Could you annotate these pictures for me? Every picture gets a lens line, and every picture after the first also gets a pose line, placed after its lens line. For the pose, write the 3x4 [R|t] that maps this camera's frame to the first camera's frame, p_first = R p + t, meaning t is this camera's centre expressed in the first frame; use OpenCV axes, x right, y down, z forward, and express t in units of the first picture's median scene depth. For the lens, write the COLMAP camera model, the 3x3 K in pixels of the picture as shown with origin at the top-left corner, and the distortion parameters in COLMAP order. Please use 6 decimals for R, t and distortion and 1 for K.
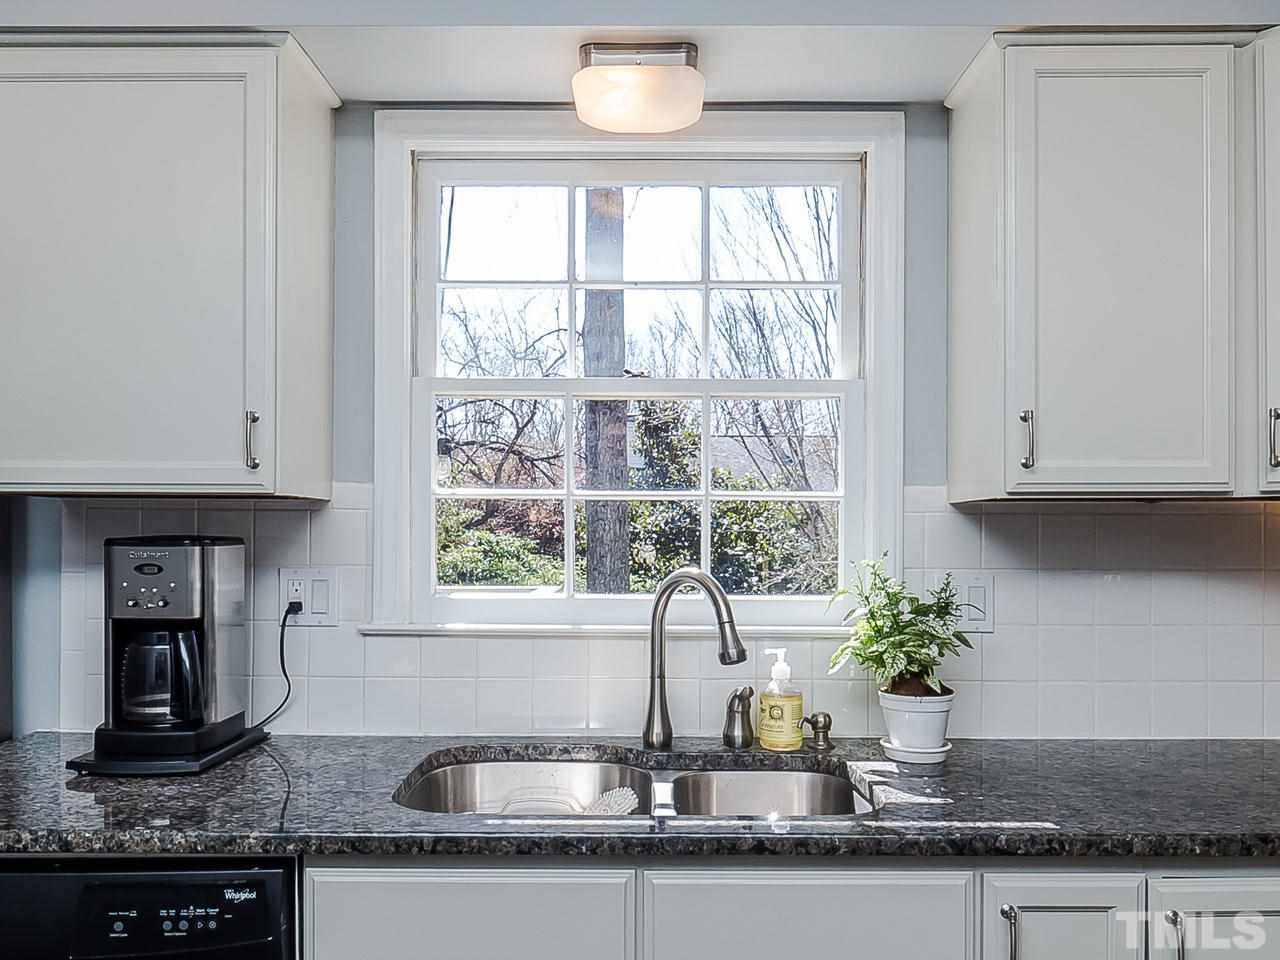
lens RADIAL K [[1054.2, 0, 644.2], [0, 1054.2, 541.3], [0, 0, 1]] dist [0.000627, -0.005094]
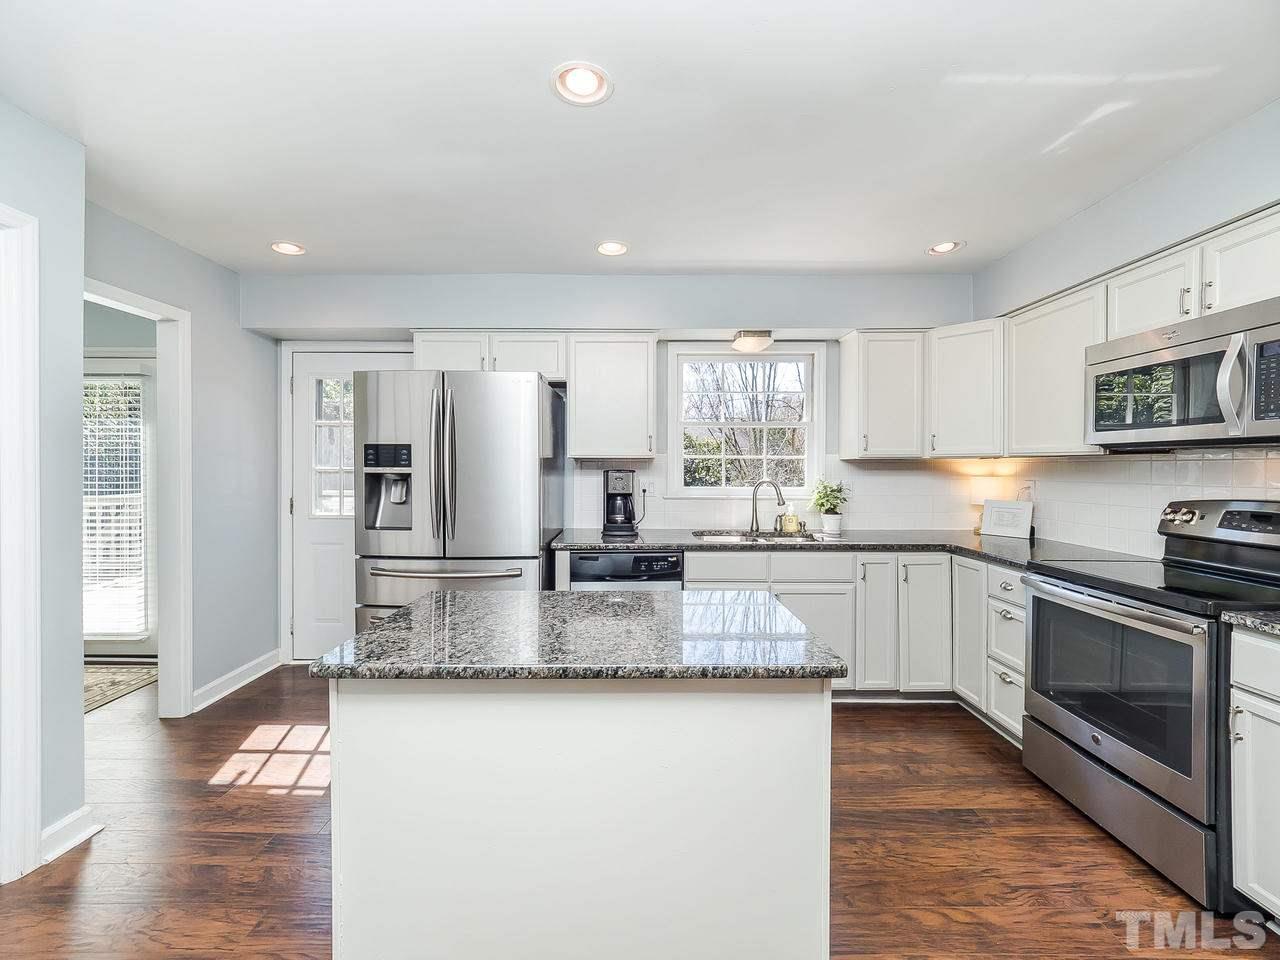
lens RADIAL K [[553.7, 0, 631.5], [0, 553.7, 474.3], [0, 0, 1]] dist [-0.001123, -0.000478]
pose [[0.999975, -0.001536, -0.006891, -0.392887], [0.001583, 0.999976, 0.006794, -0.002953], [0.006880, -0.006805, 0.999953, -0.837647]]
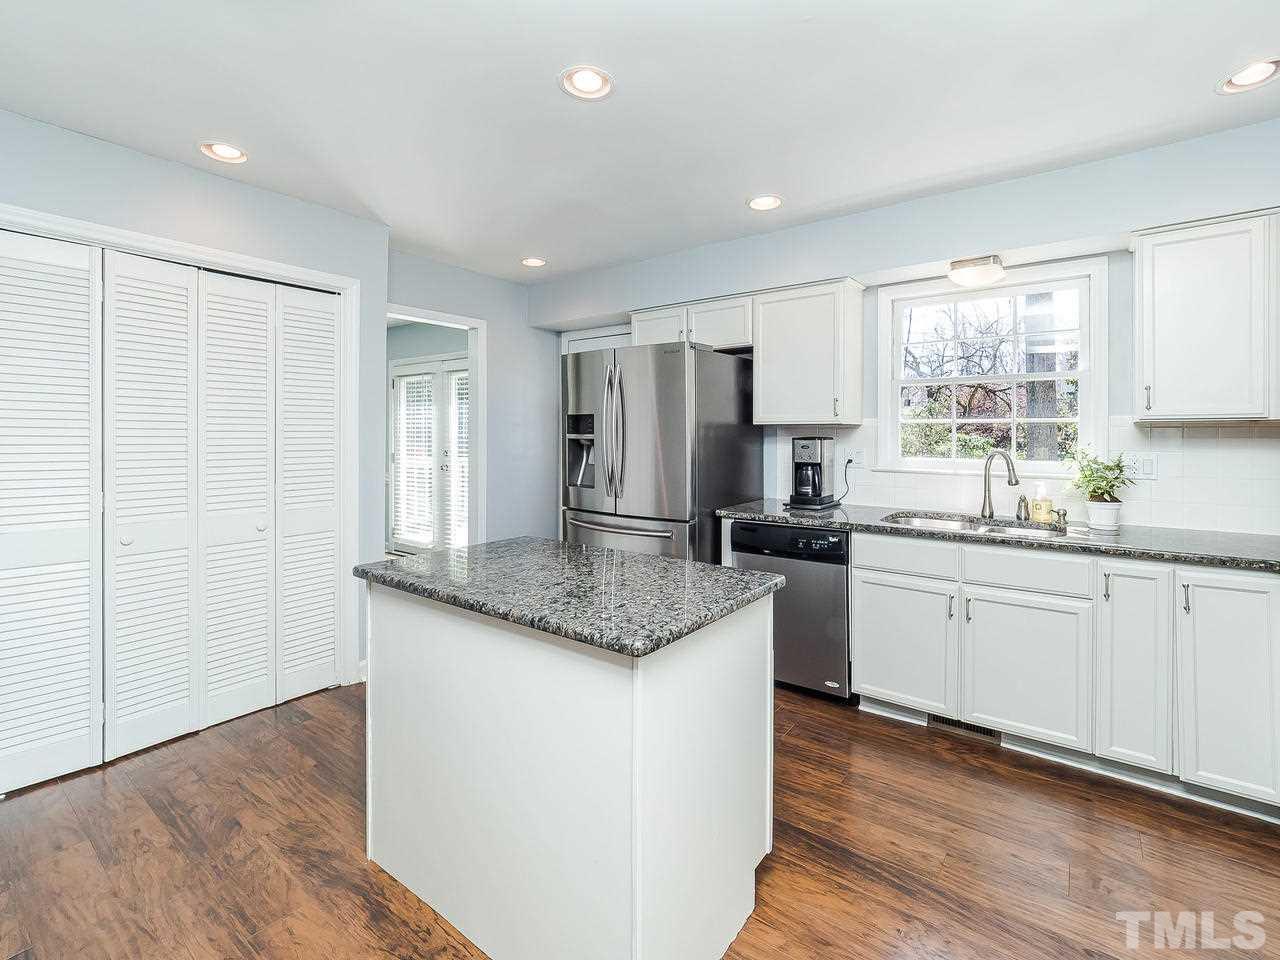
lens RADIAL K [[585.5, 0, 657.9], [0, 585.5, 437.2], [0, 0, 1]] dist [-0.004506, -0.000868]
pose [[0.800906, 0.000742, -0.598789, 0.239587], [-0.002937, 0.999992, -0.002690, 0.001145], [0.598783, 0.003913, 0.800902, -0.693210]]
